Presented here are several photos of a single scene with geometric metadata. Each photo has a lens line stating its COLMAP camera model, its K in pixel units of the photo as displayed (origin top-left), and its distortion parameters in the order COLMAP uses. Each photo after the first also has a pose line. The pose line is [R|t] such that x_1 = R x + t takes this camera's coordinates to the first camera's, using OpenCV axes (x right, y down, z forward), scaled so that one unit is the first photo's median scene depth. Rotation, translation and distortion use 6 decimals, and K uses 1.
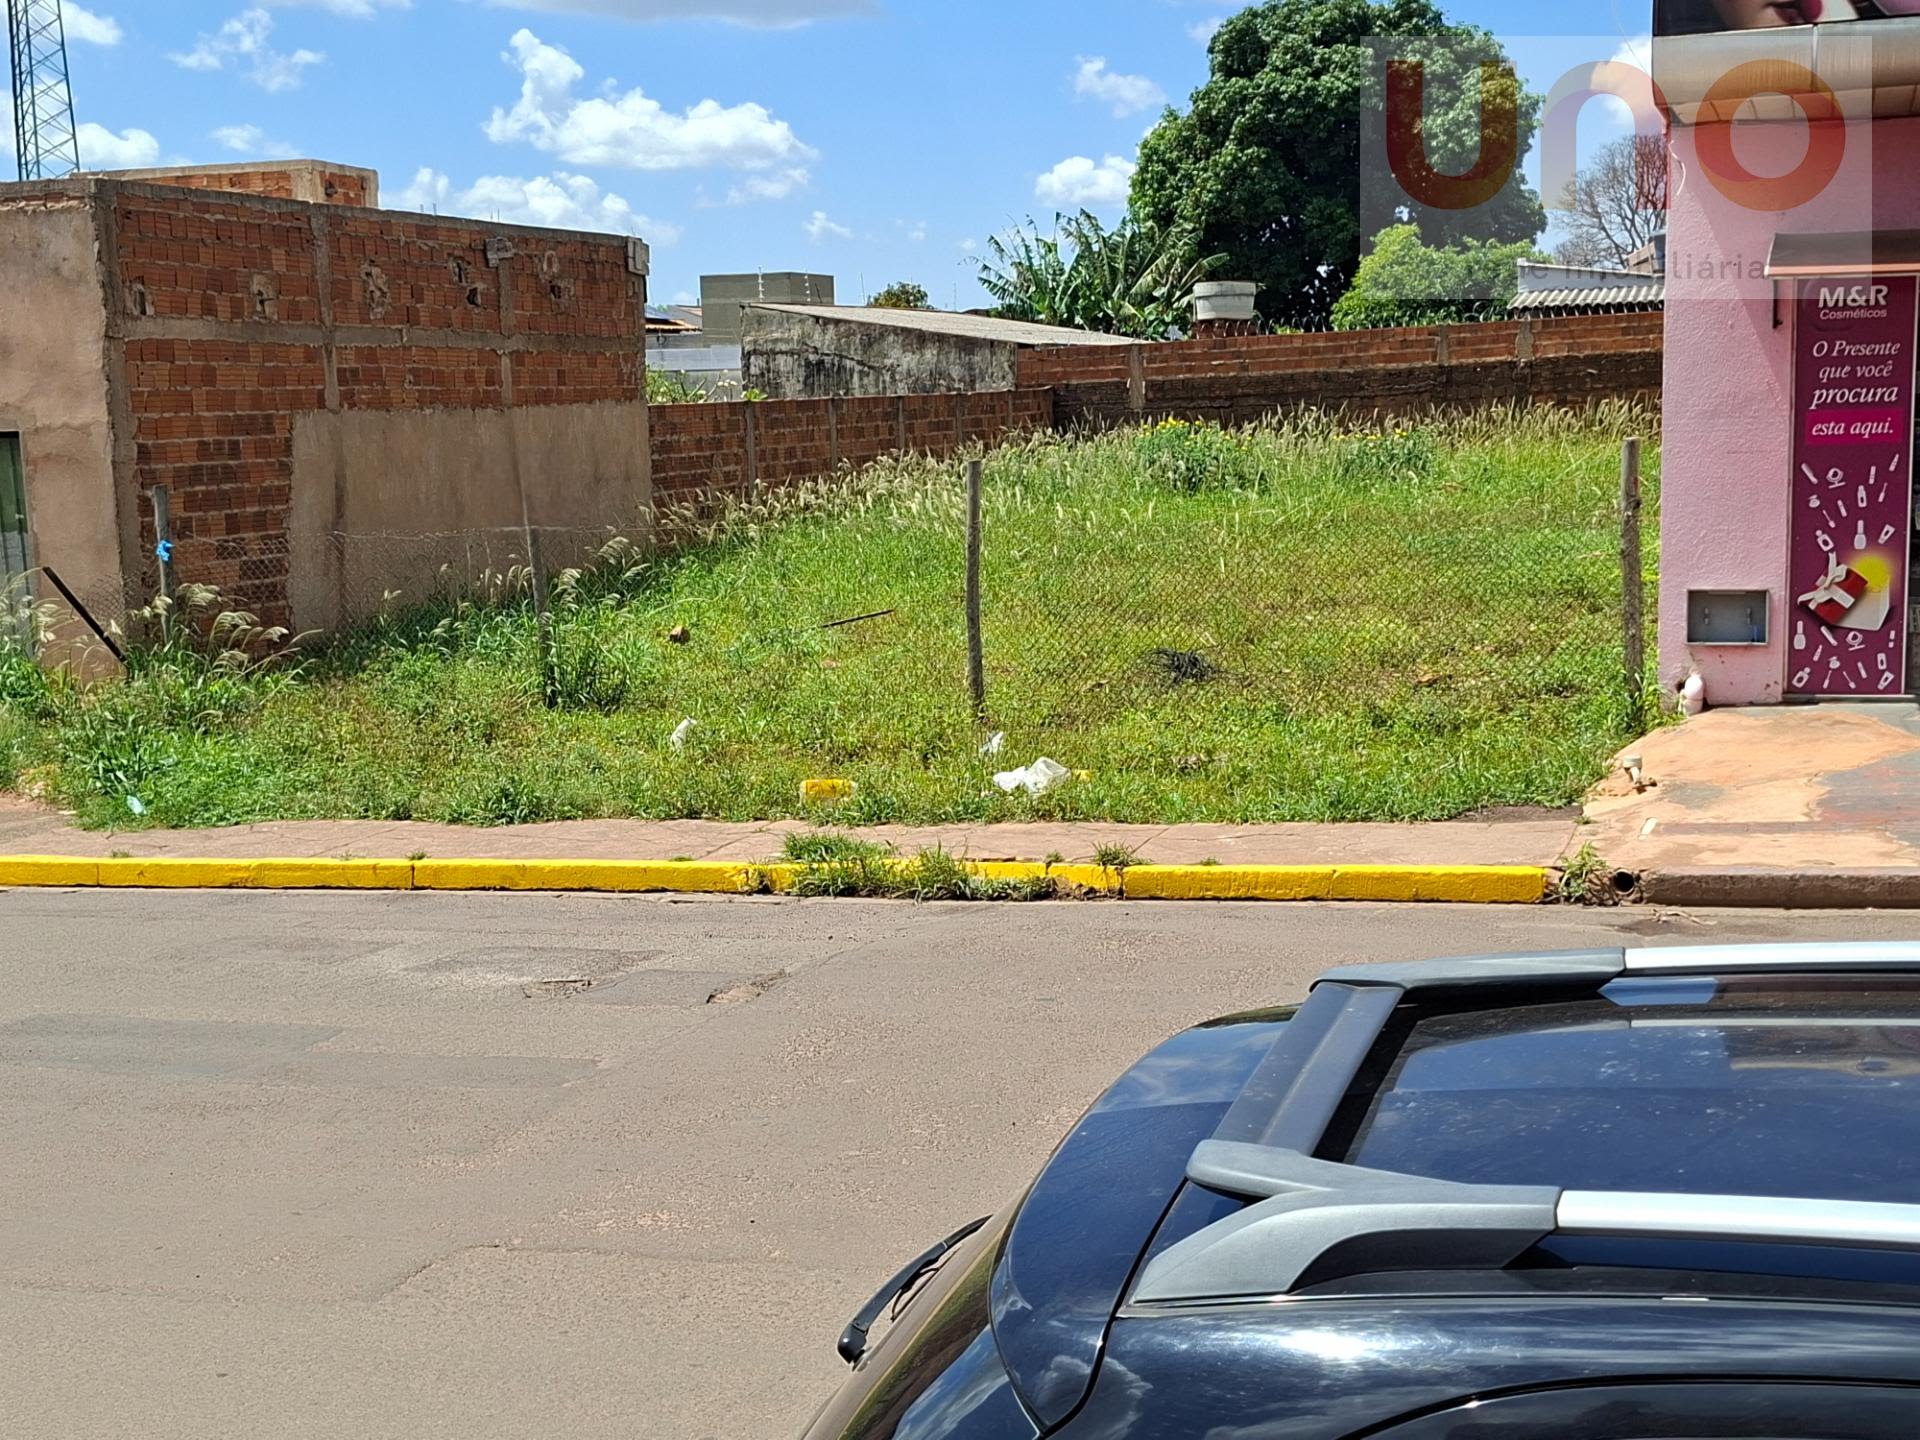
lens RADIAL K [[2520.9, 0, 1020.1], [0, 2520.9, 685.1], [0, 0, 1]] dist [0.123779, 0.000000]
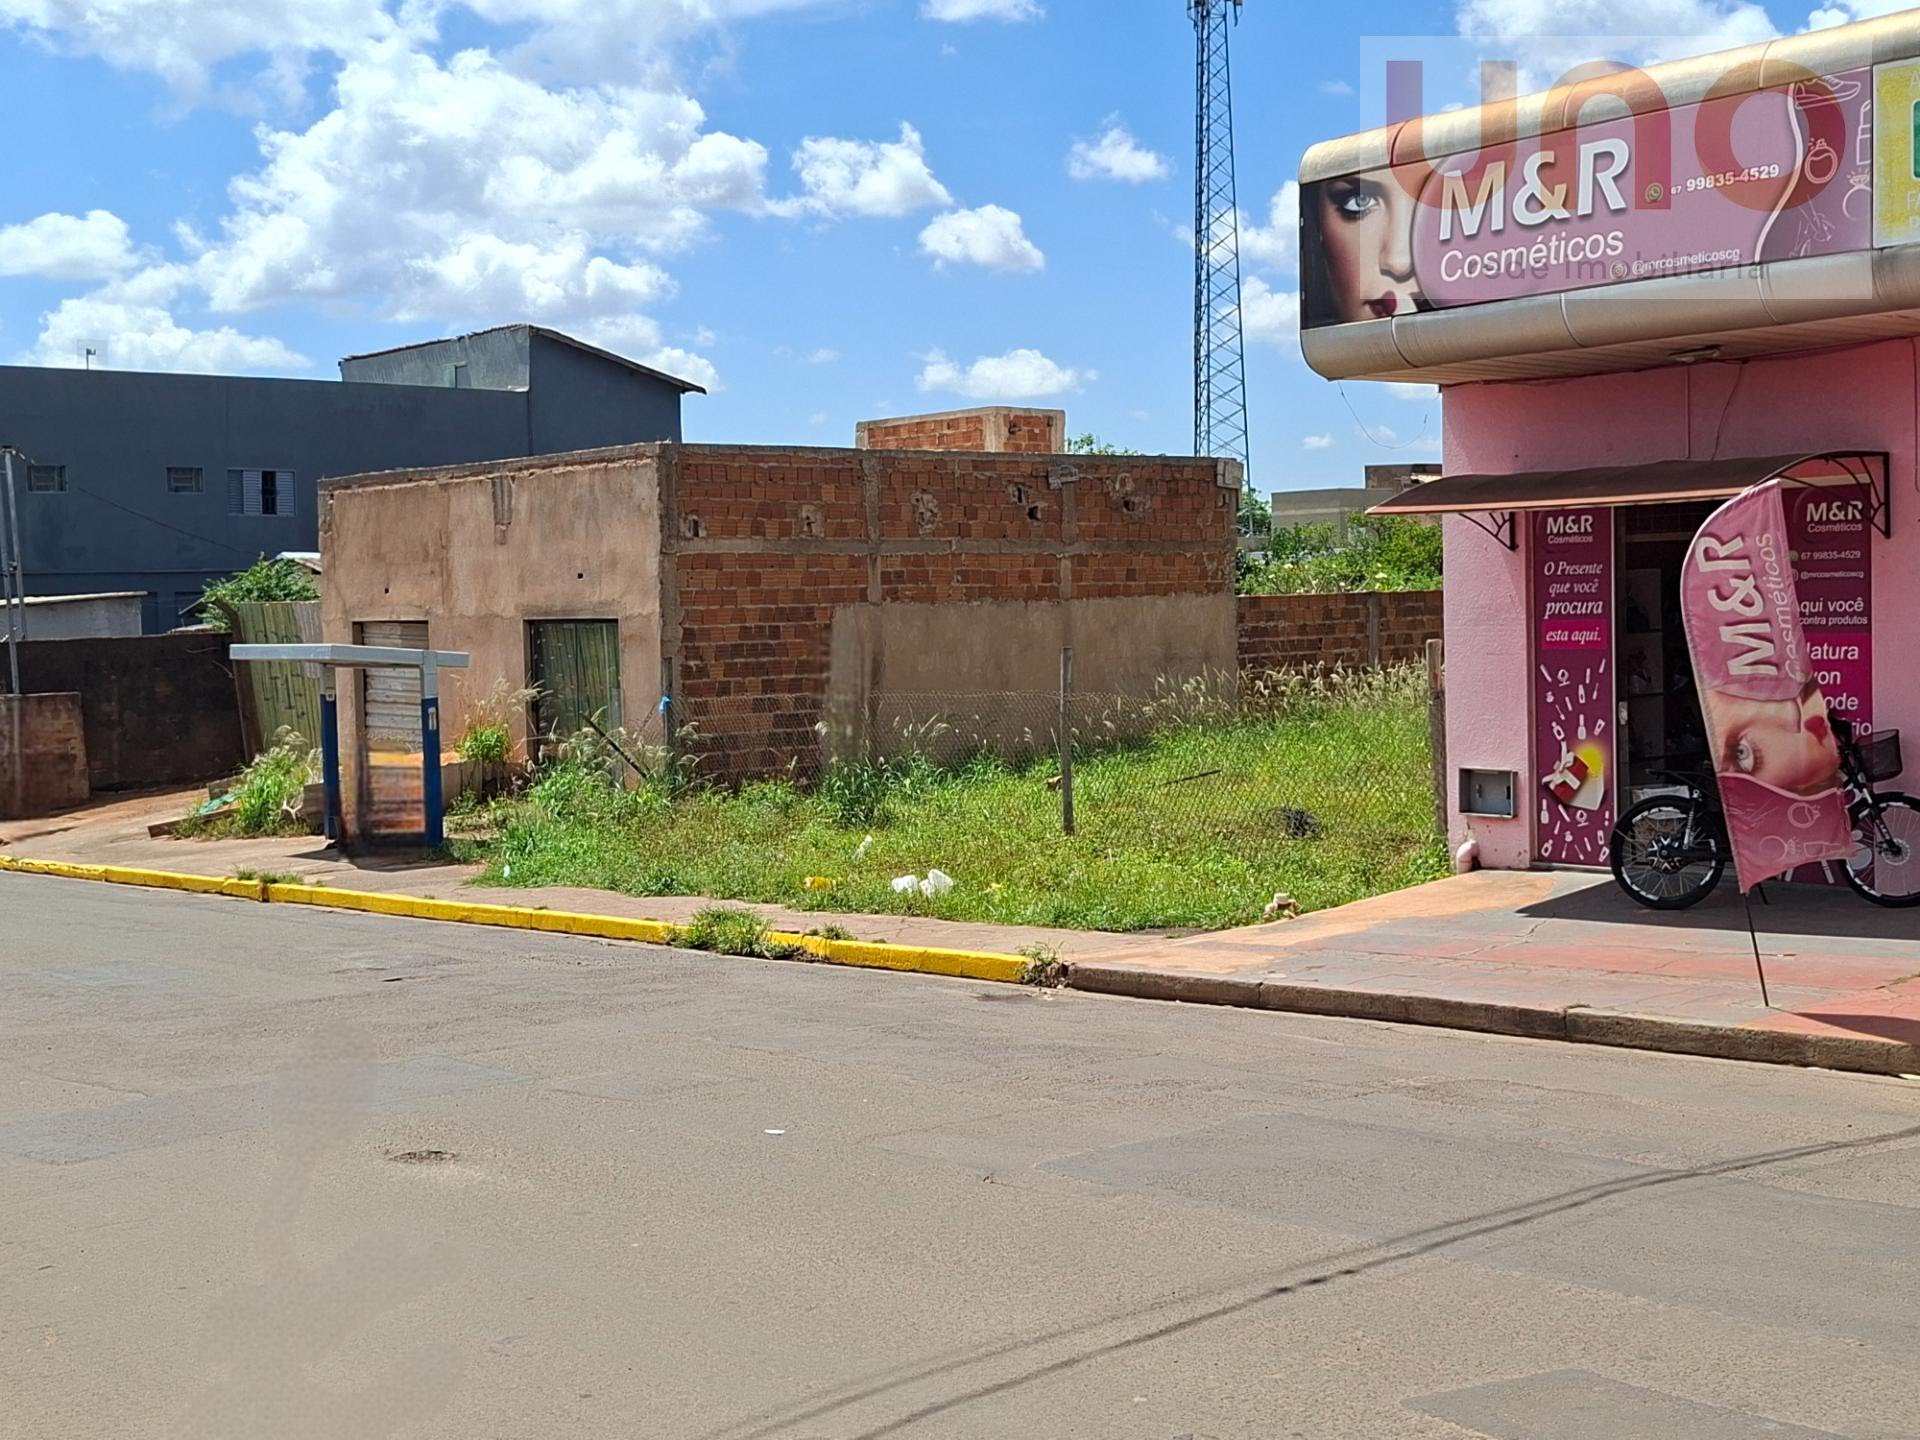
lens RADIAL K [[2520.9, 0, 971.3], [0, 2520.9, 719.3], [0, 0, 1]] dist [0.123779, 0.000000]
pose [[0.854881, 0.032697, -0.517794, 0.503759], [-0.061834, 0.997320, -0.039112, 0.000097], [0.515127, 0.065454, 0.854611, -0.096480]]
